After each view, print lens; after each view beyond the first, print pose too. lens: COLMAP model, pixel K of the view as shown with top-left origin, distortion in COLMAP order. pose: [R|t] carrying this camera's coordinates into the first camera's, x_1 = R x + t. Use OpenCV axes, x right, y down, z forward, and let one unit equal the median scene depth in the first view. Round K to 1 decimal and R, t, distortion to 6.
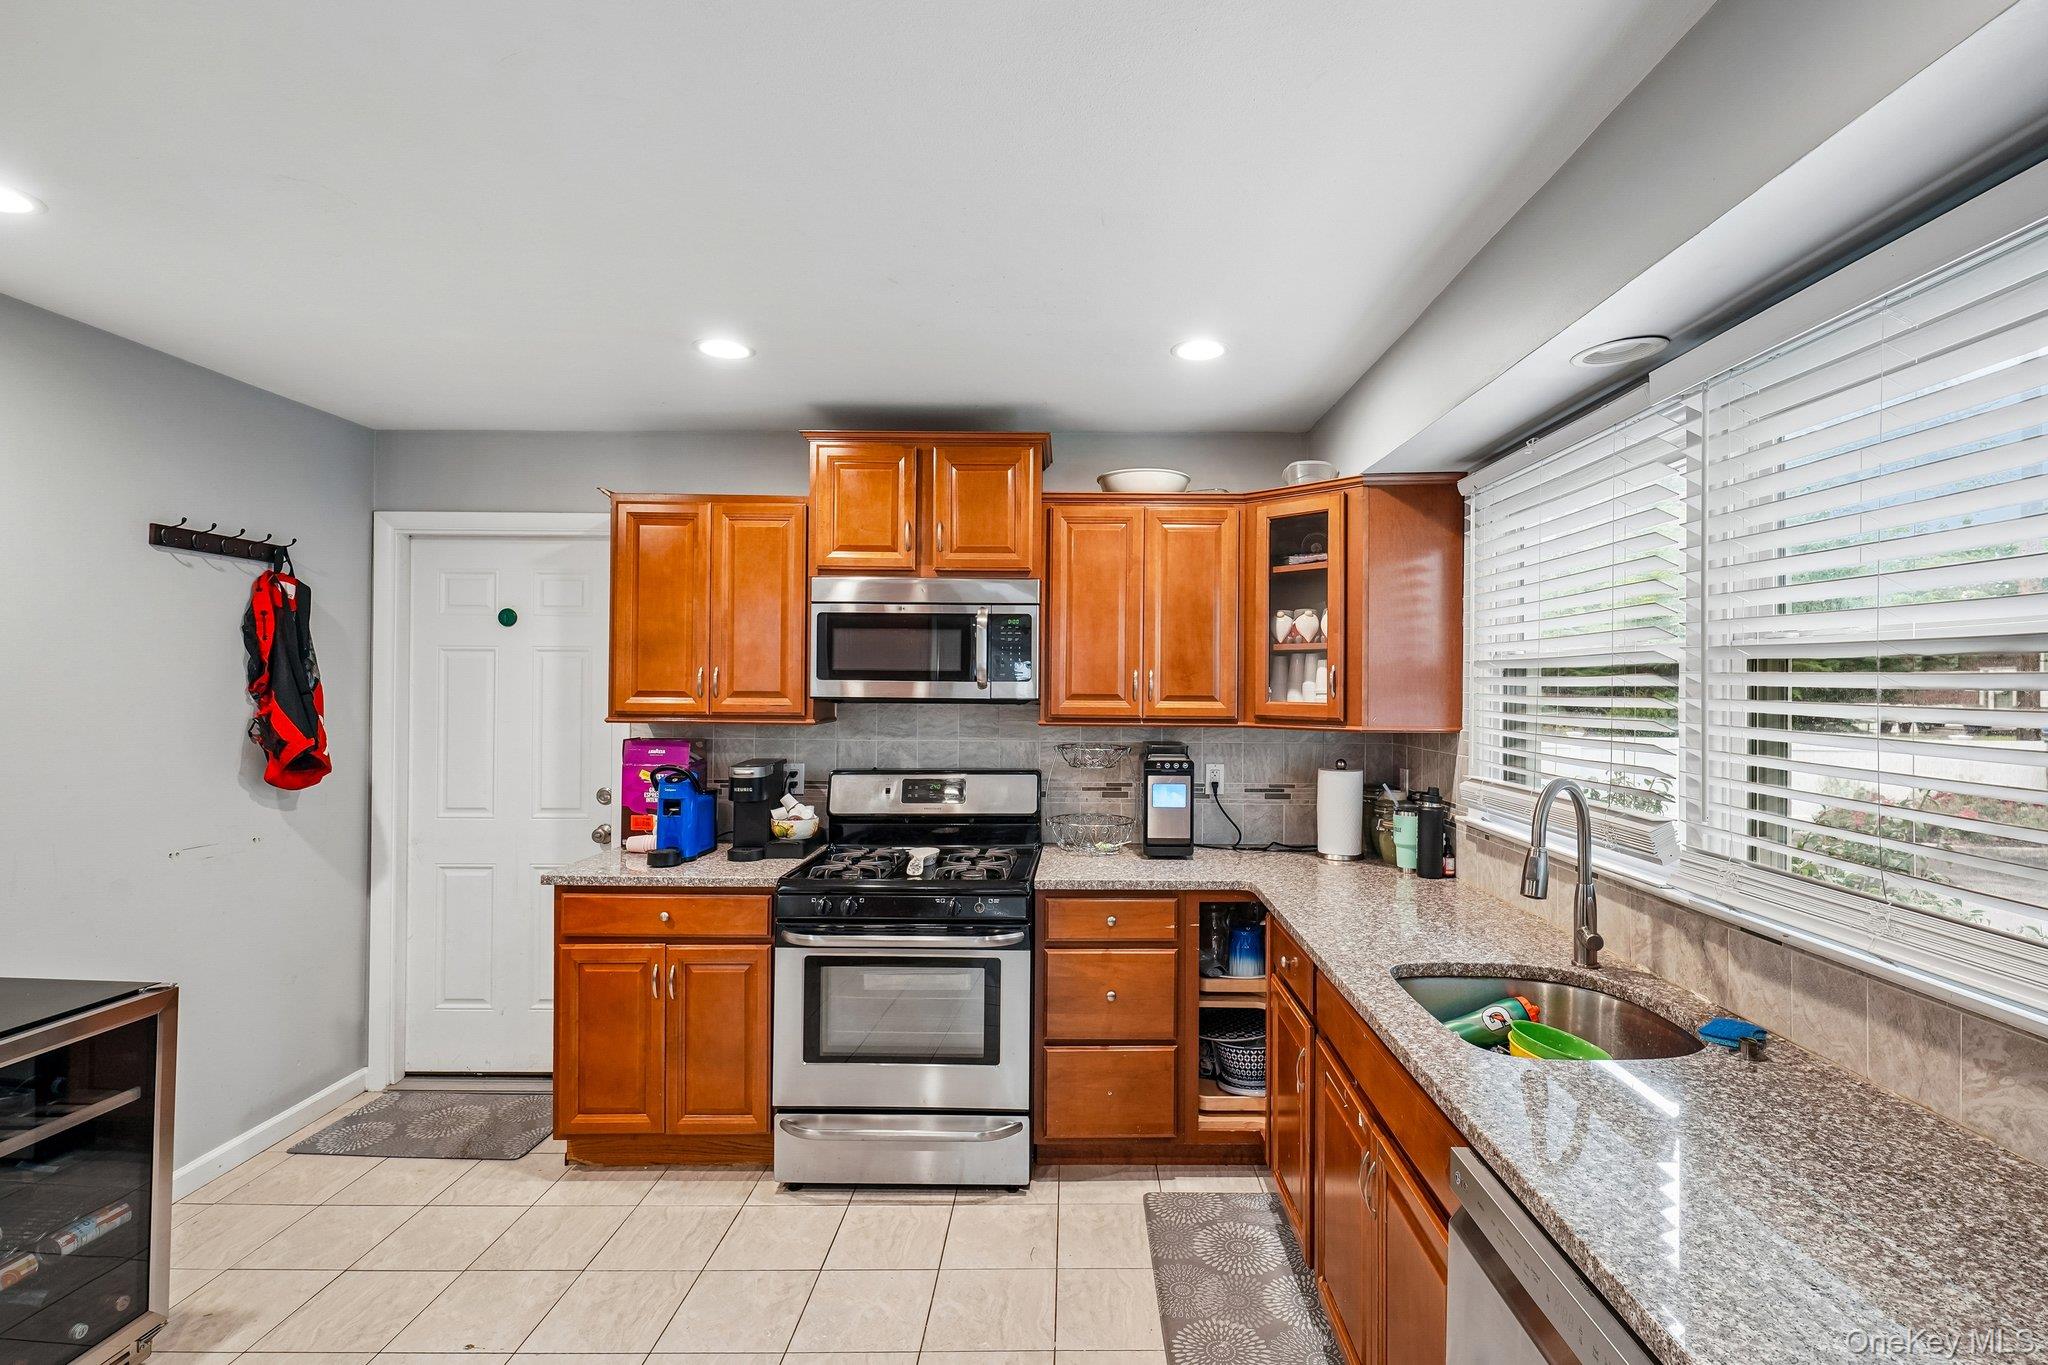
lens RADIAL K [[949.5, 0, 1088.7], [0, 949.5, 680.7], [0, 0, 1]] dist [0.001107, -0.000348]
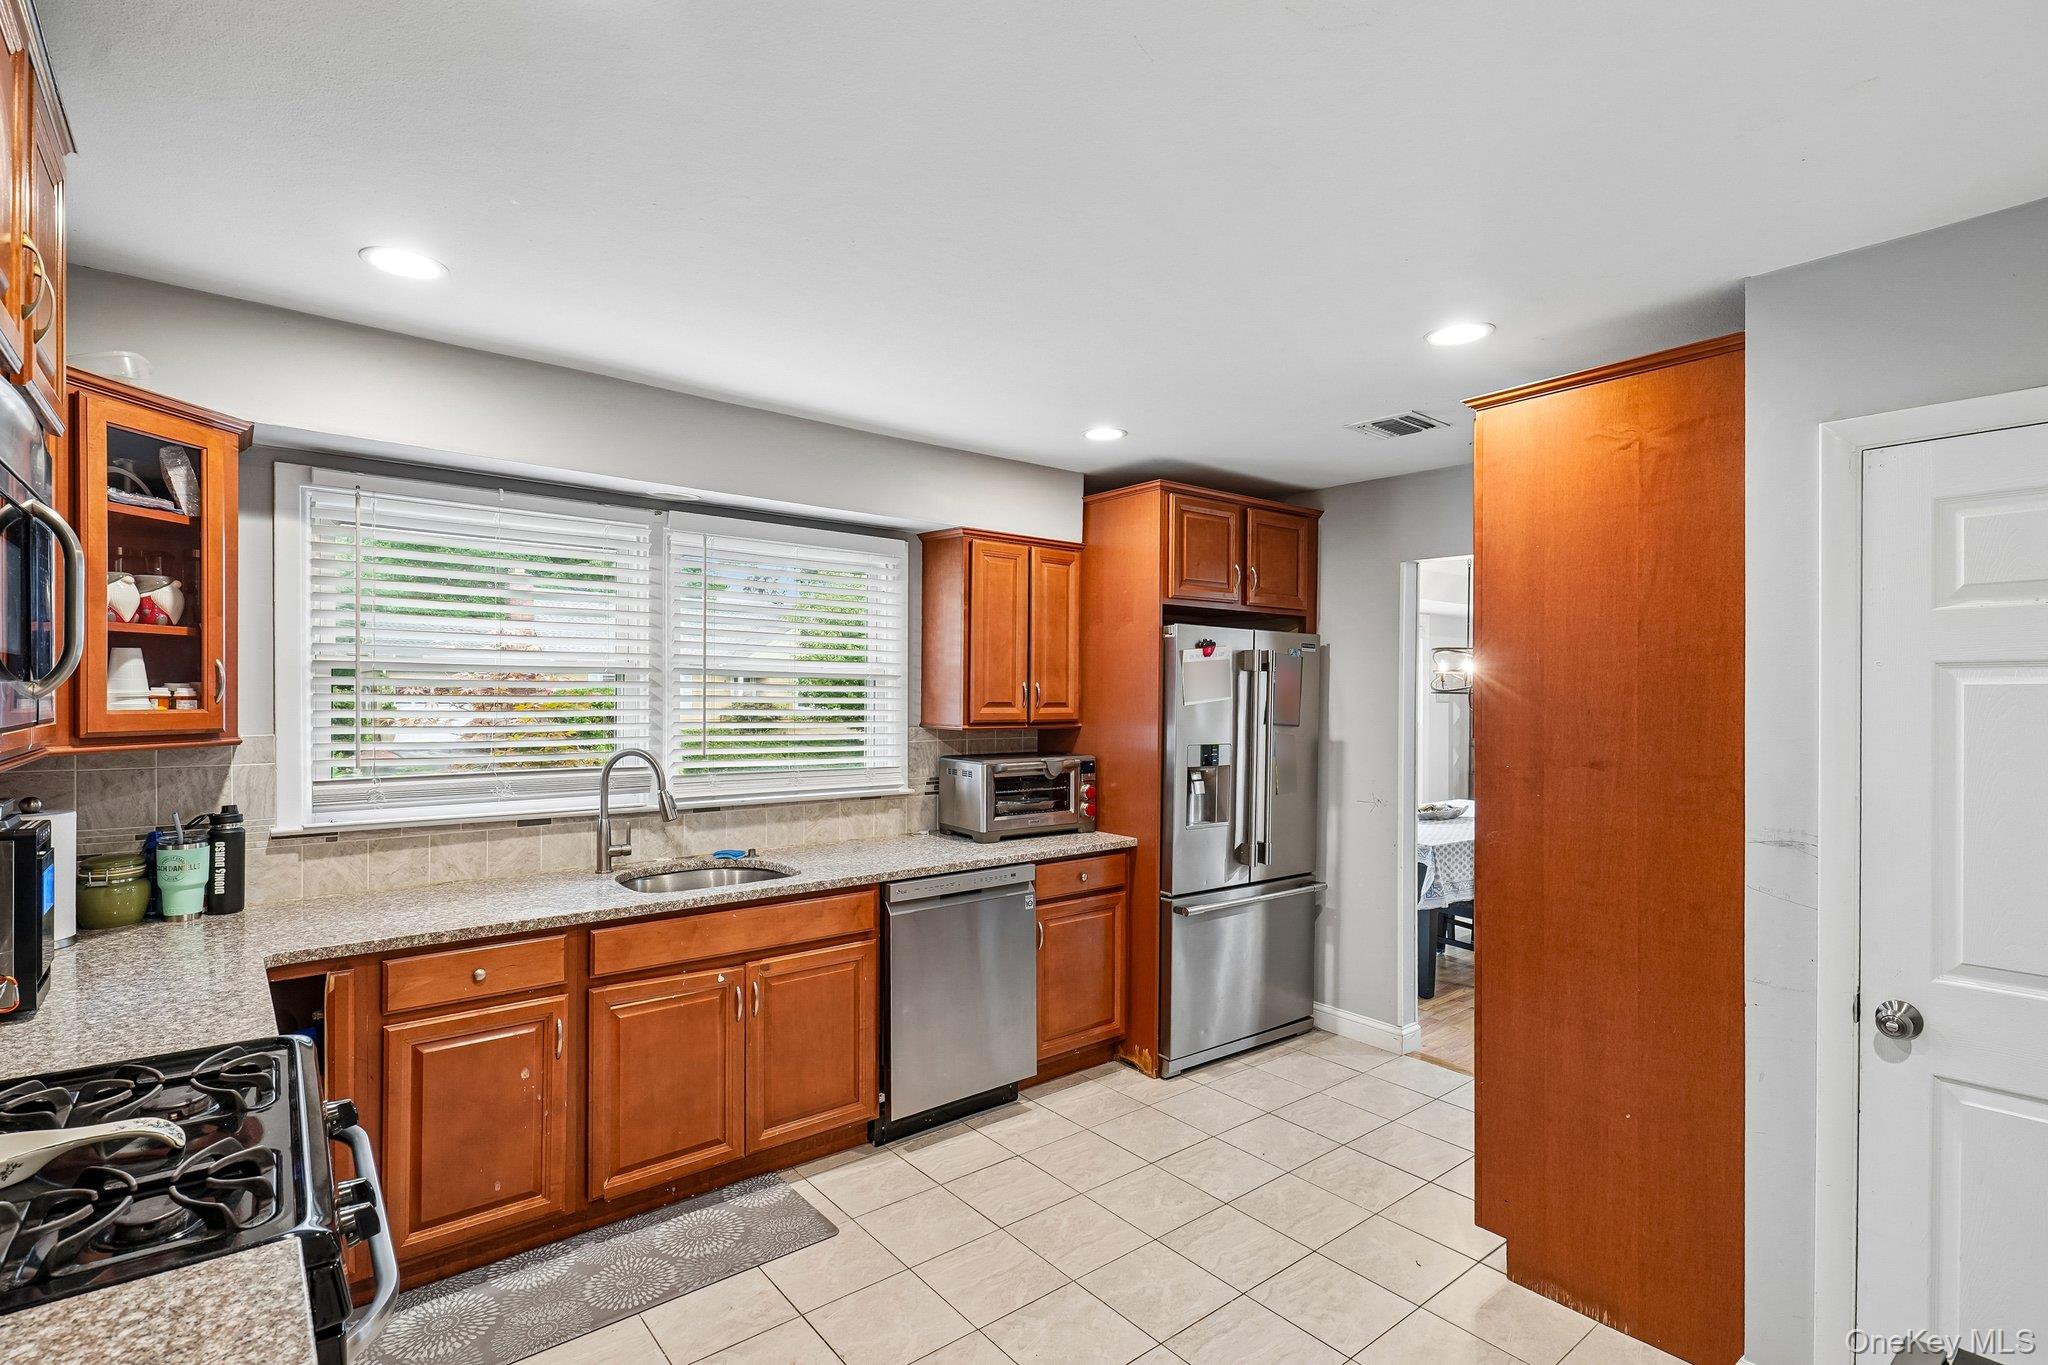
lens RADIAL K [[963.8, 0, 1023.3], [0, 963.8, 703.3], [0, 0, 1]] dist [0.013659, -0.000920]
pose [[-0.615983, -0.023714, 0.787403, -0.717515], [-0.017145, 0.999714, 0.016696, -0.004741], [-0.787573, -0.003216, -0.616213, 0.932081]]
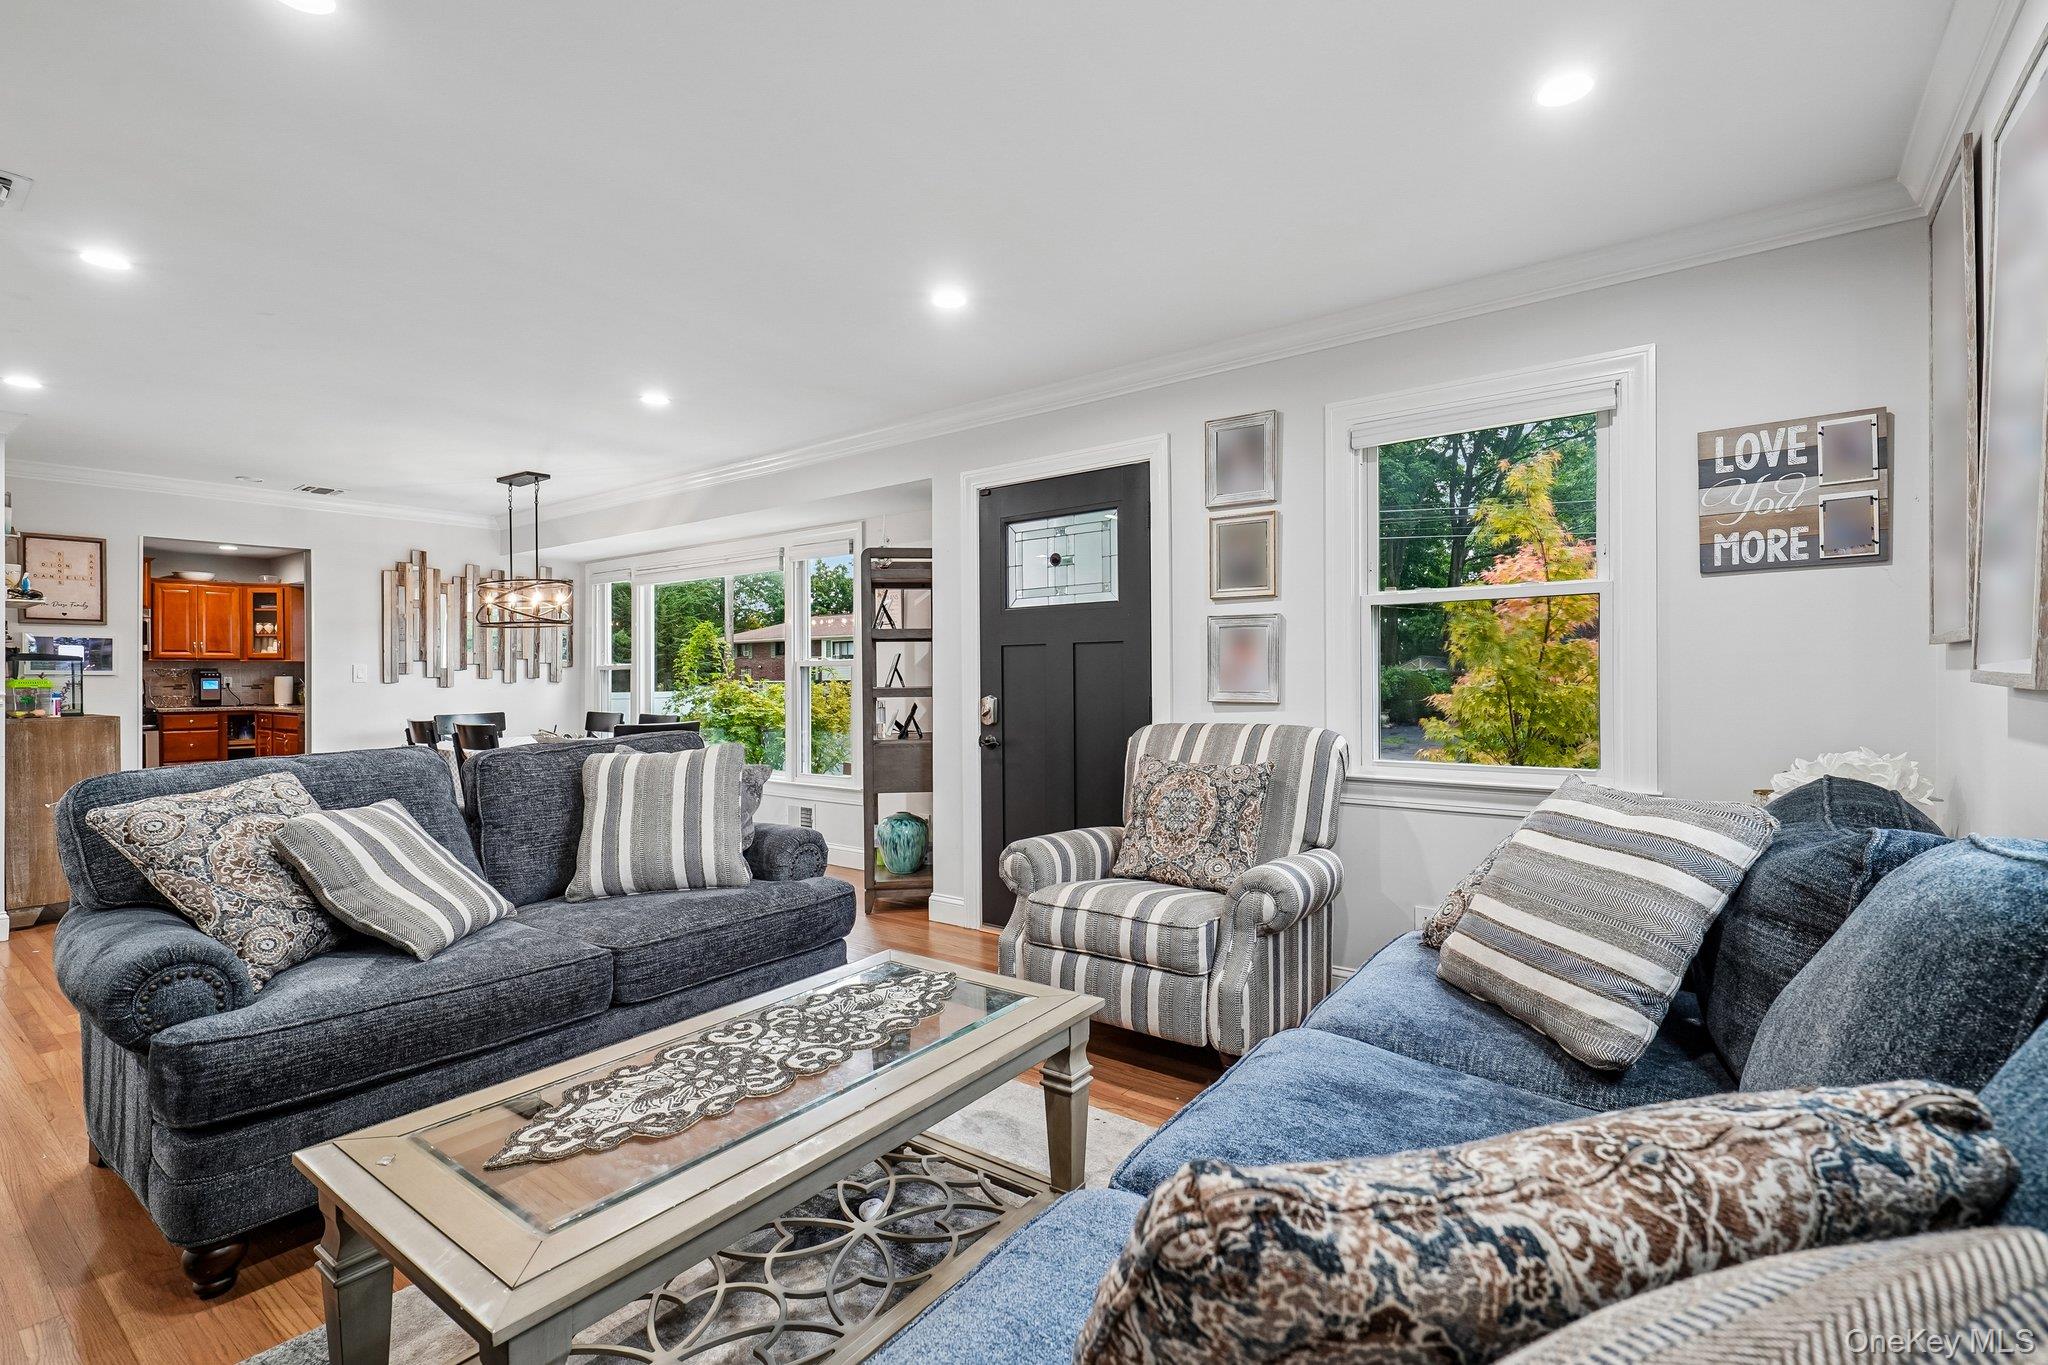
lens RADIAL K [[917.9, 0, 1023.7], [0, 917.9, 677.5], [0, 0, 1]] dist [0.000796, -0.000463]
pose [[0.612676, -0.011319, 0.790253, -0.634254], [0.006510, 0.999936, 0.009275, 0.090965], [-0.790308, -0.000538, 0.612710, -2.797782]]
